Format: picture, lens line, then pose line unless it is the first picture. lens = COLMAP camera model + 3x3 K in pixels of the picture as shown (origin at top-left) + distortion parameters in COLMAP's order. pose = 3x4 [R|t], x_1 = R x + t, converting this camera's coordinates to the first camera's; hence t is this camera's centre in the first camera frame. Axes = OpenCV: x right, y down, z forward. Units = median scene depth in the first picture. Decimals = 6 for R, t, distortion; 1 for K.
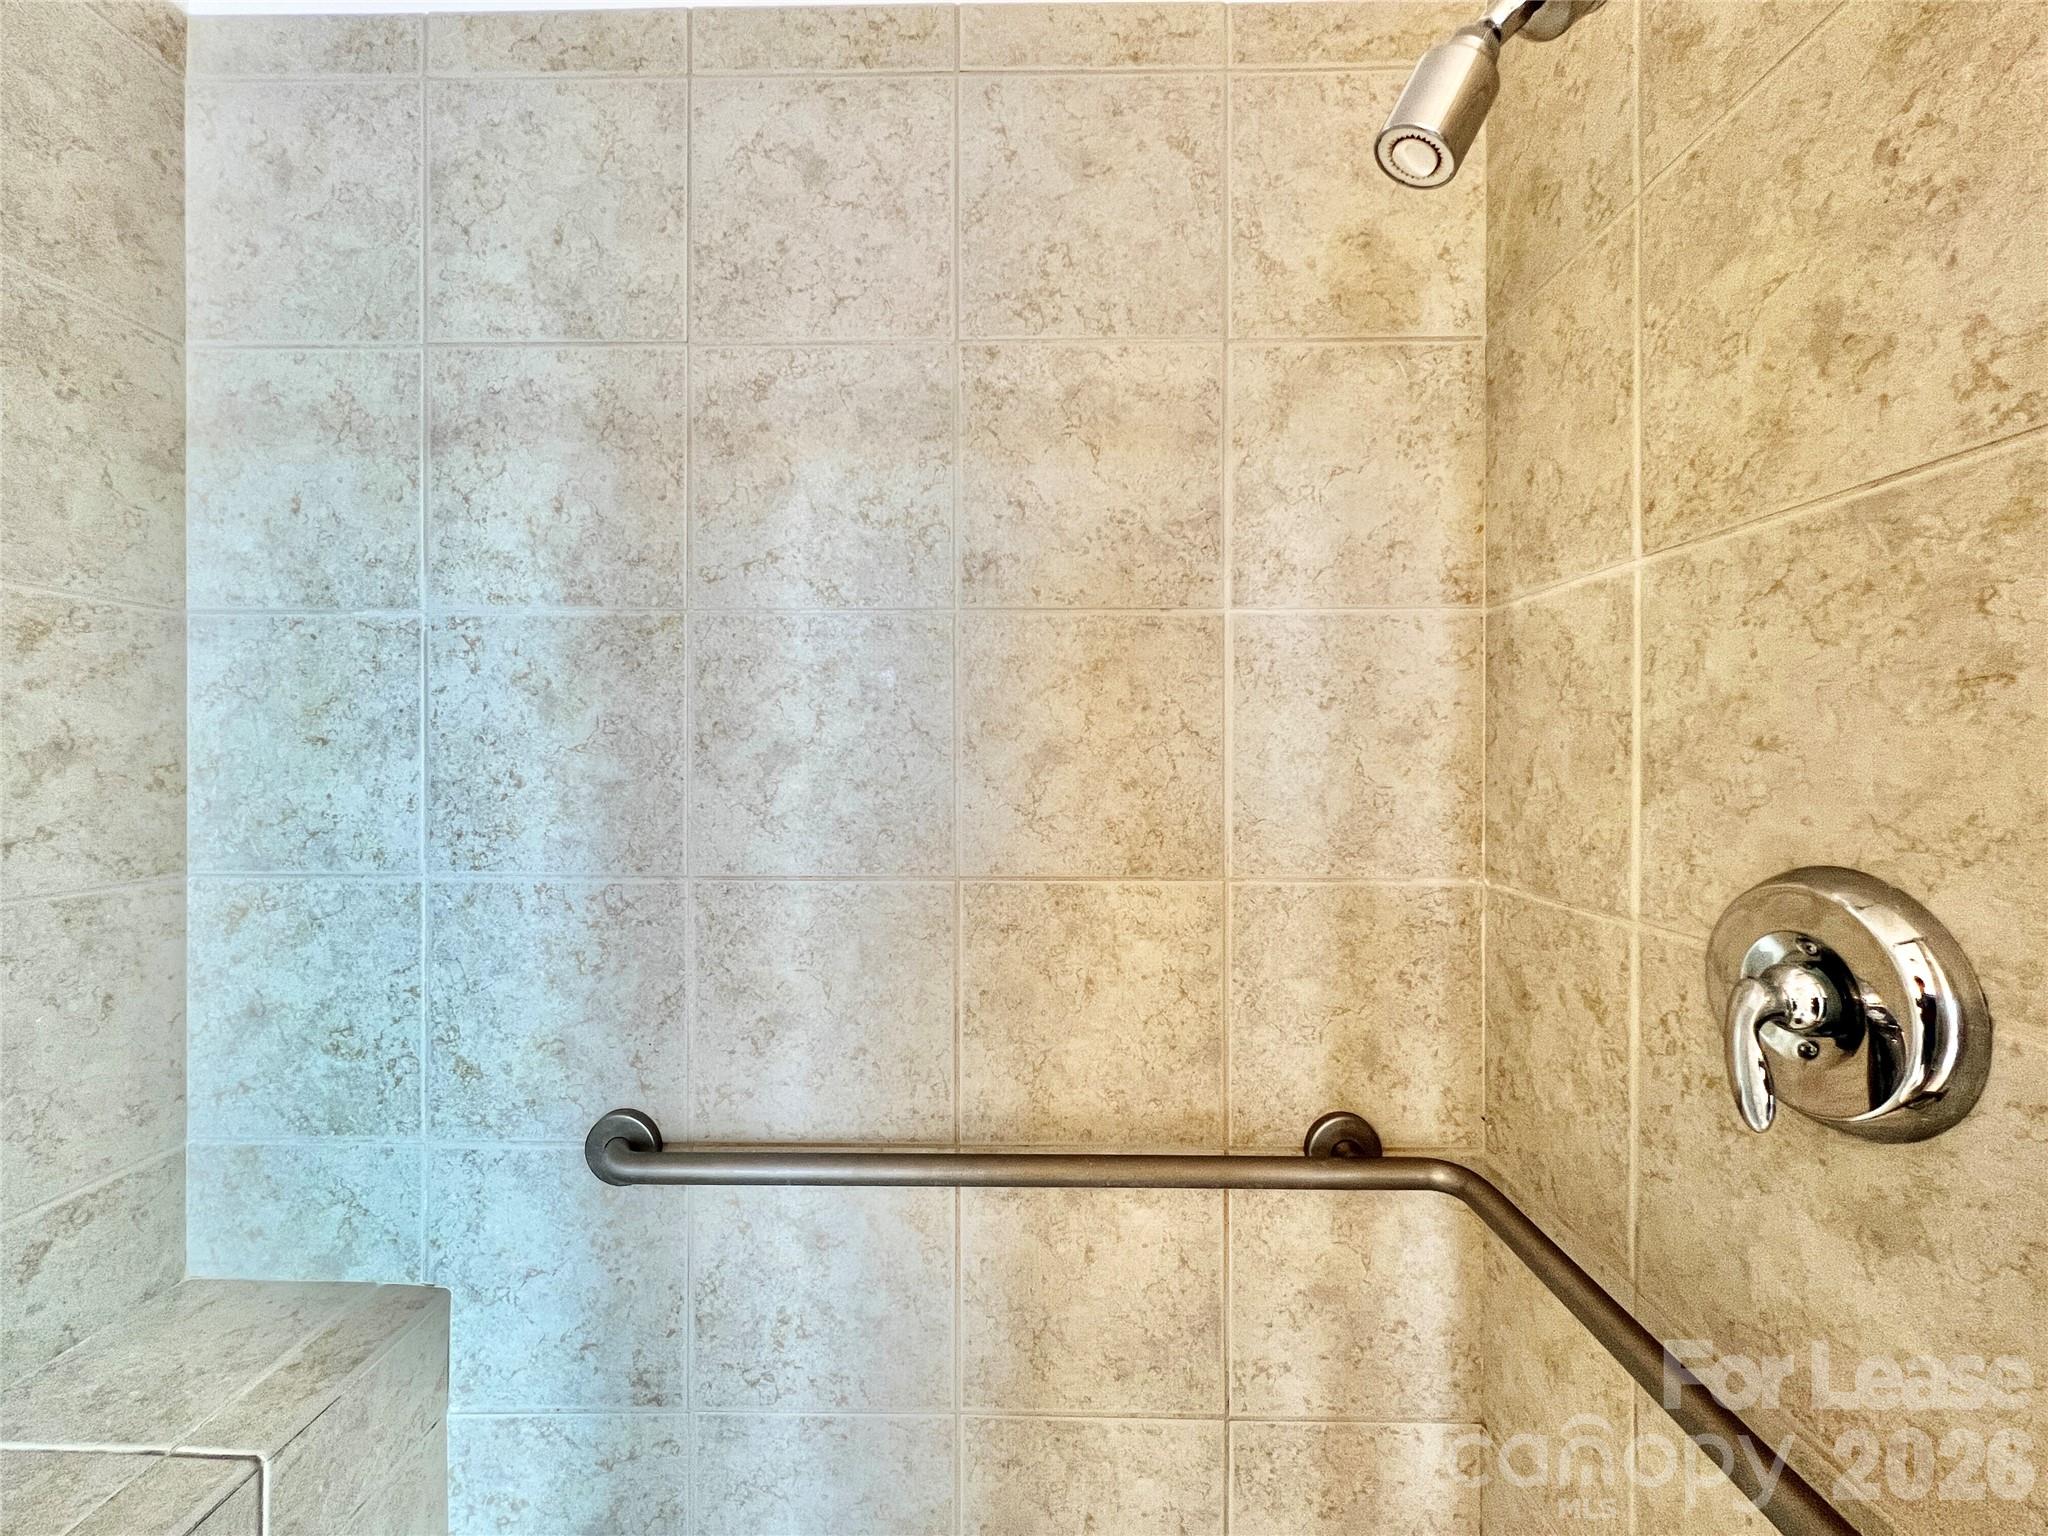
lens RADIAL K [[825.3, 0, 1022.2], [0, 825.3, 765.1], [0, 0, 1]] dist [-0.001331, 0.000533]
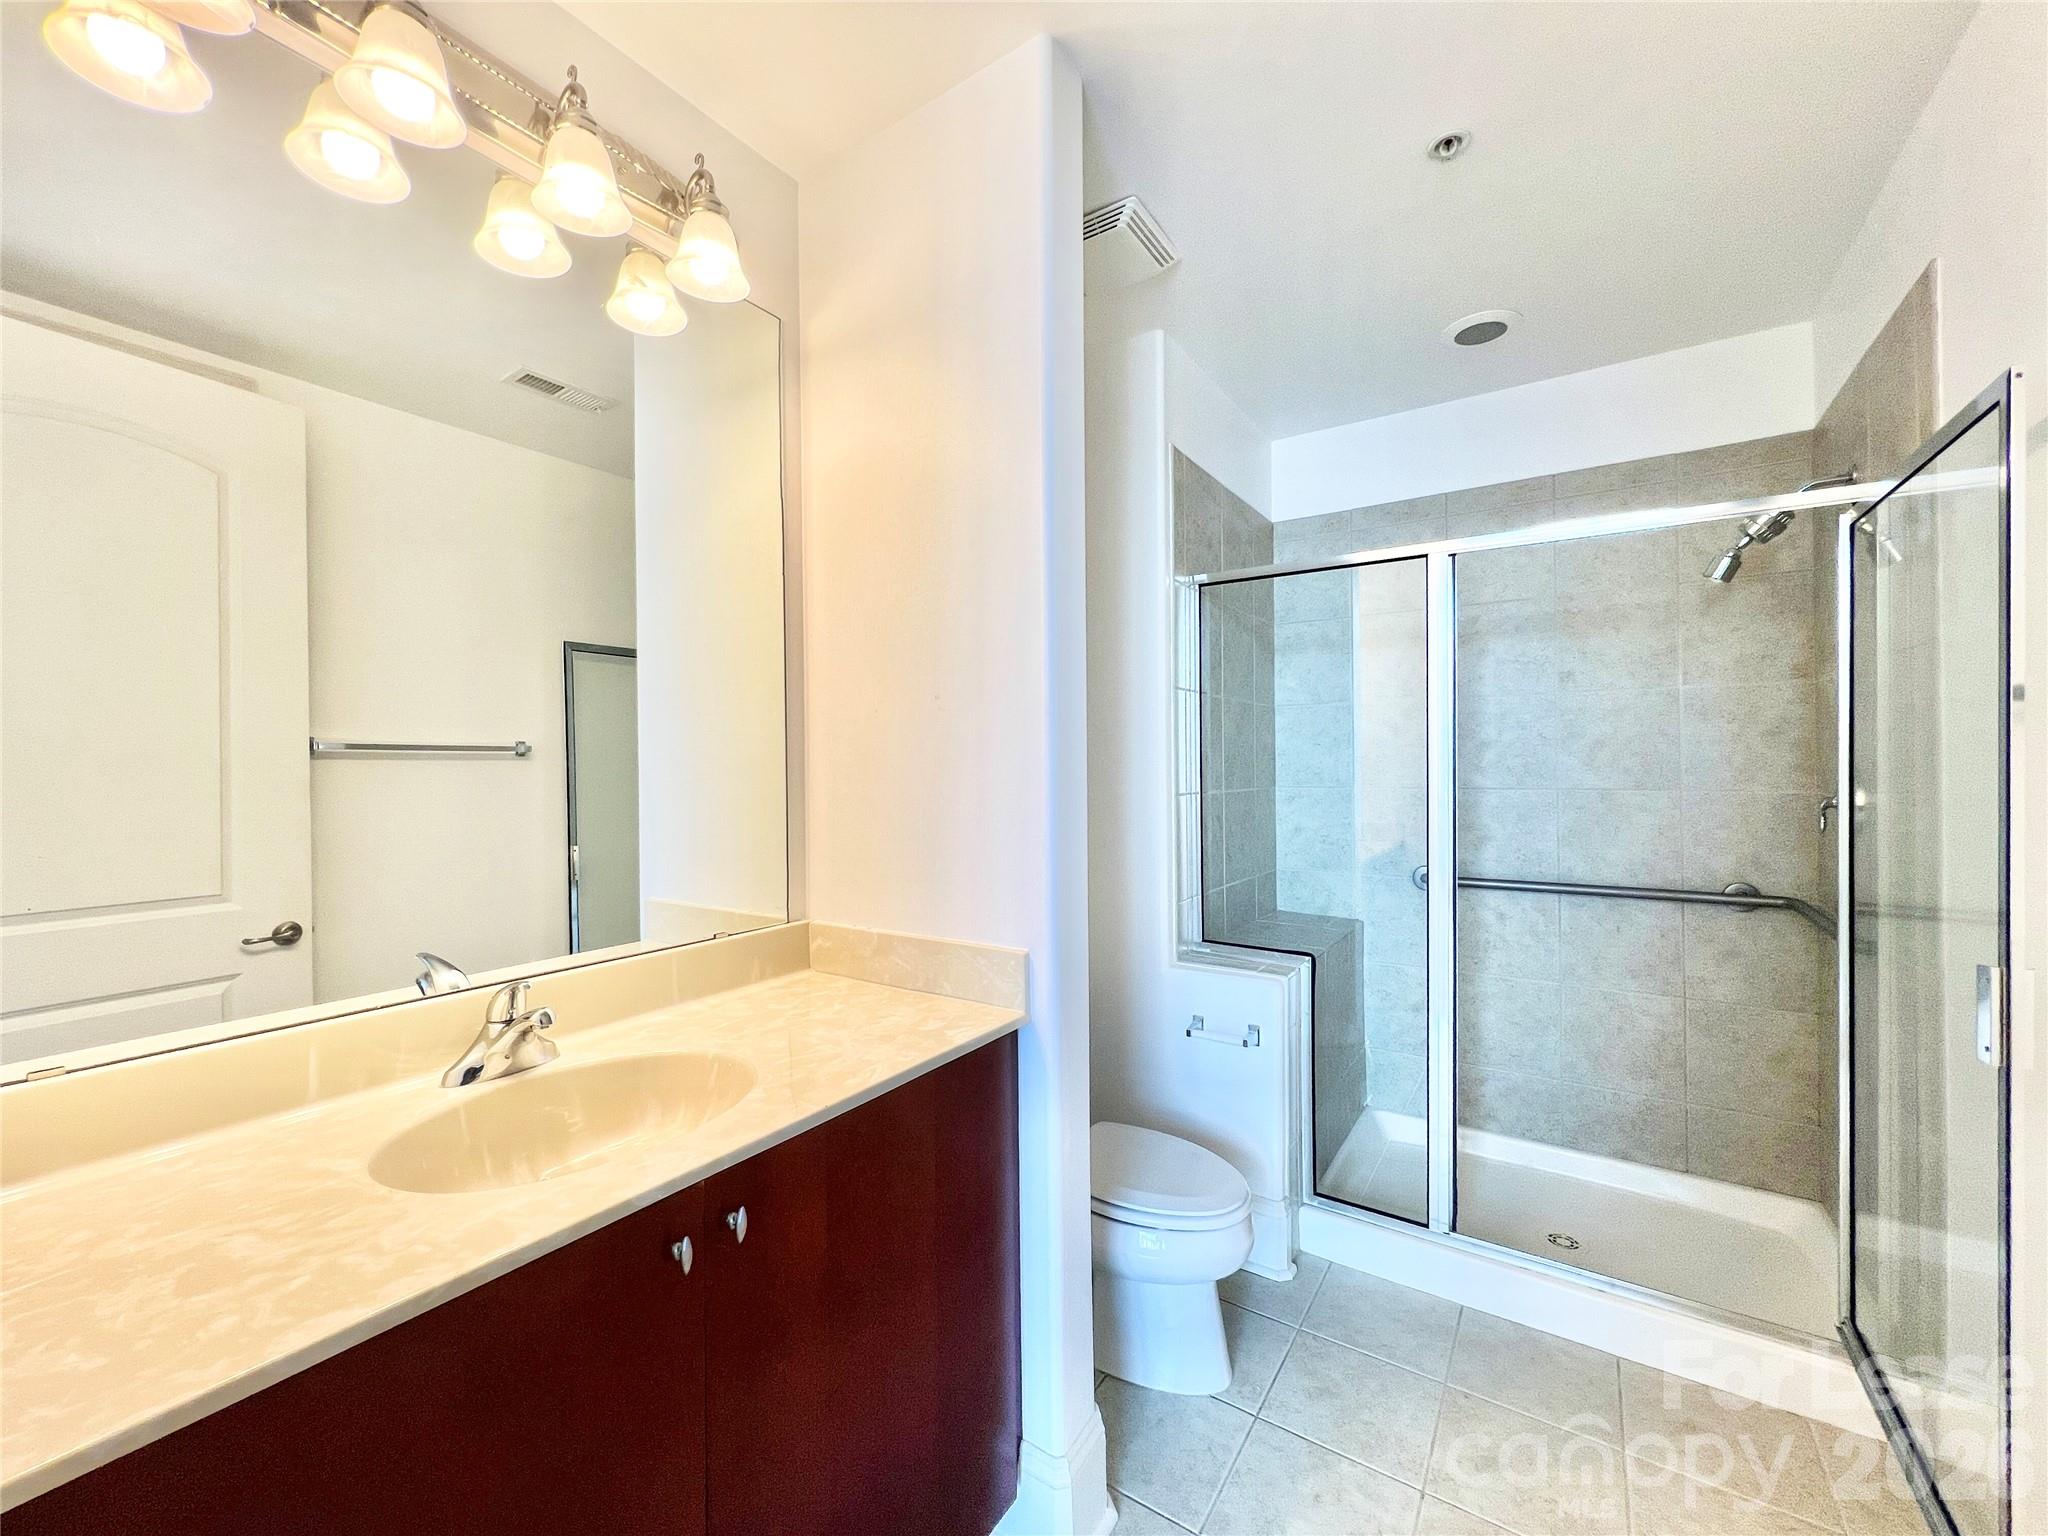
lens RADIAL K [[825.3, 0, 1019.5], [0, 825.3, 761.7], [0, 0, 1]] dist [-0.001331, 0.000533]
pose [[0.837863, -0.010767, -0.545775, -0.081058], [0.008401, 0.999941, -0.006829, 0.049044], [0.545816, 0.001136, 0.837904, -2.303074]]
